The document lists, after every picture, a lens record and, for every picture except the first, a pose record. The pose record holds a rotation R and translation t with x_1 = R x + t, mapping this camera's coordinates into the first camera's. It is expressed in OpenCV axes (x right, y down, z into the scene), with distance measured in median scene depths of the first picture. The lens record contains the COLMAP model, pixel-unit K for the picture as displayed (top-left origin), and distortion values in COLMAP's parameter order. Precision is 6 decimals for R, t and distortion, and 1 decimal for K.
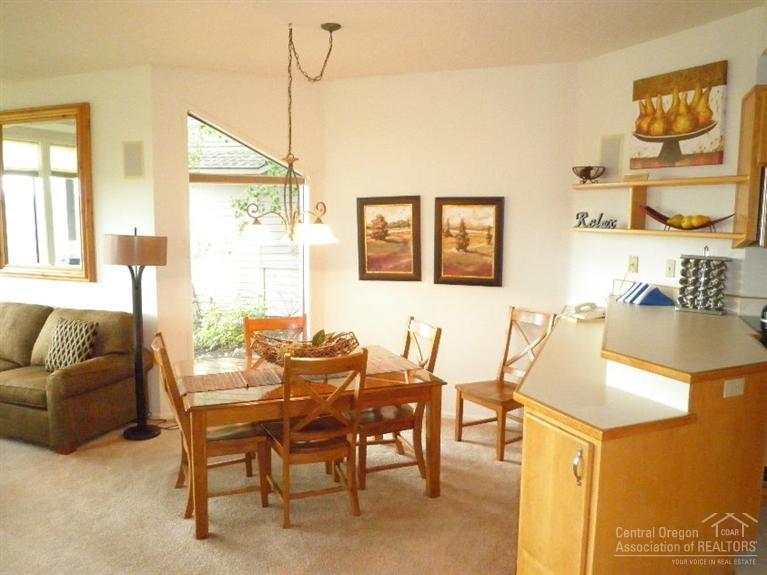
lens RADIAL K [[658.4, 0, 382.2], [0, 658.4, 276.5], [0, 0, 1]] dist [-0.007251, -0.007359]
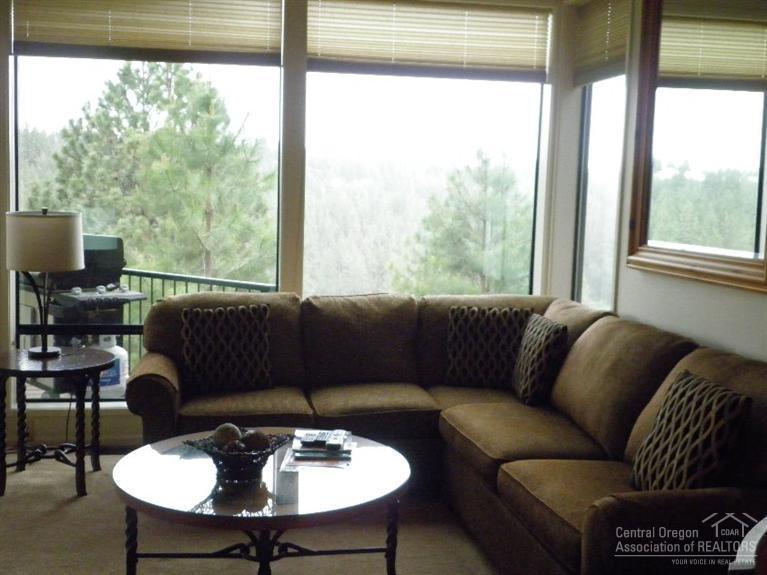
lens RADIAL K [[923.1, 0, 383.5], [0, 923.1, 287.5], [0, 0, 1]] dist [0.011780, -0.047003]
pose [[0.584610, 0.099807, -0.805152, -0.131965], [-0.114576, 0.992615, 0.039853, 0.009752], [0.803183, 0.068953, 0.591728, 0.510997]]
